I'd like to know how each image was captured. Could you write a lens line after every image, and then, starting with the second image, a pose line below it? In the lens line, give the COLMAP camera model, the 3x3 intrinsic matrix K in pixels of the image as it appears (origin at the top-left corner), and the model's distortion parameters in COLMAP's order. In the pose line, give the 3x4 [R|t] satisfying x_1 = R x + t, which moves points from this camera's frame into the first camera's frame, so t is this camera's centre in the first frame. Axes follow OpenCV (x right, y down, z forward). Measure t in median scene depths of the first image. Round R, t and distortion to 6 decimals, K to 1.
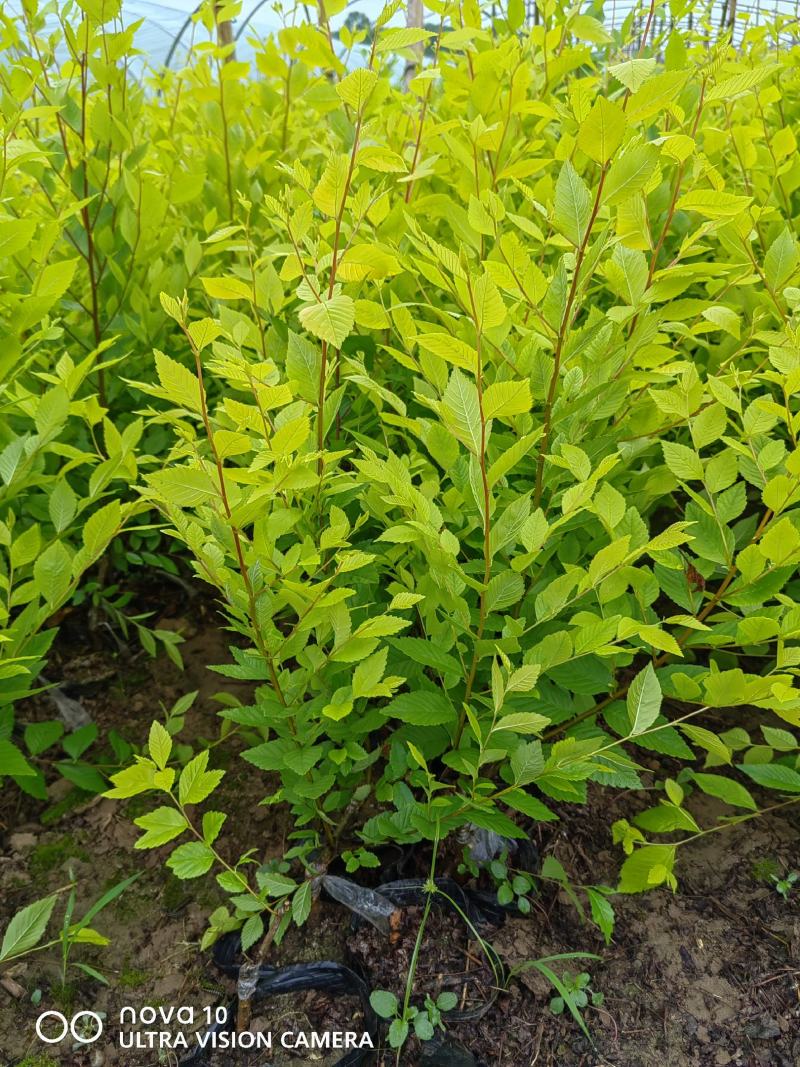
lens RADIAL K [[824.8, 0, 400.0], [0, 824.8, 533.5], [0, 0, 1]] dist [0.006378, -0.004725]
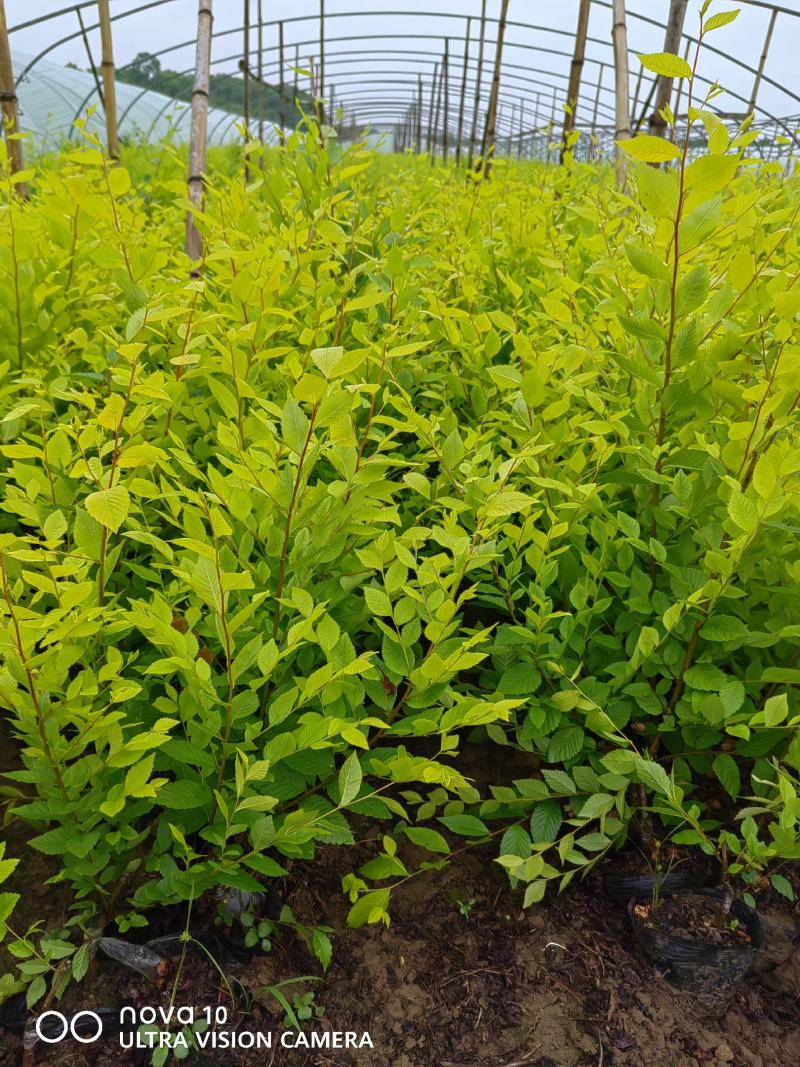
lens RADIAL K [[844.3, 0, 400.0], [0, 844.3, 533.5], [0, 0, 1]] dist [0.047134, -0.079228]
pose [[0.972192, 0.006436, 0.234097, 0.043724], [0.003463, 0.999118, -0.041850, -0.135687], [-0.234160, 0.041497, 0.971312, -0.369509]]
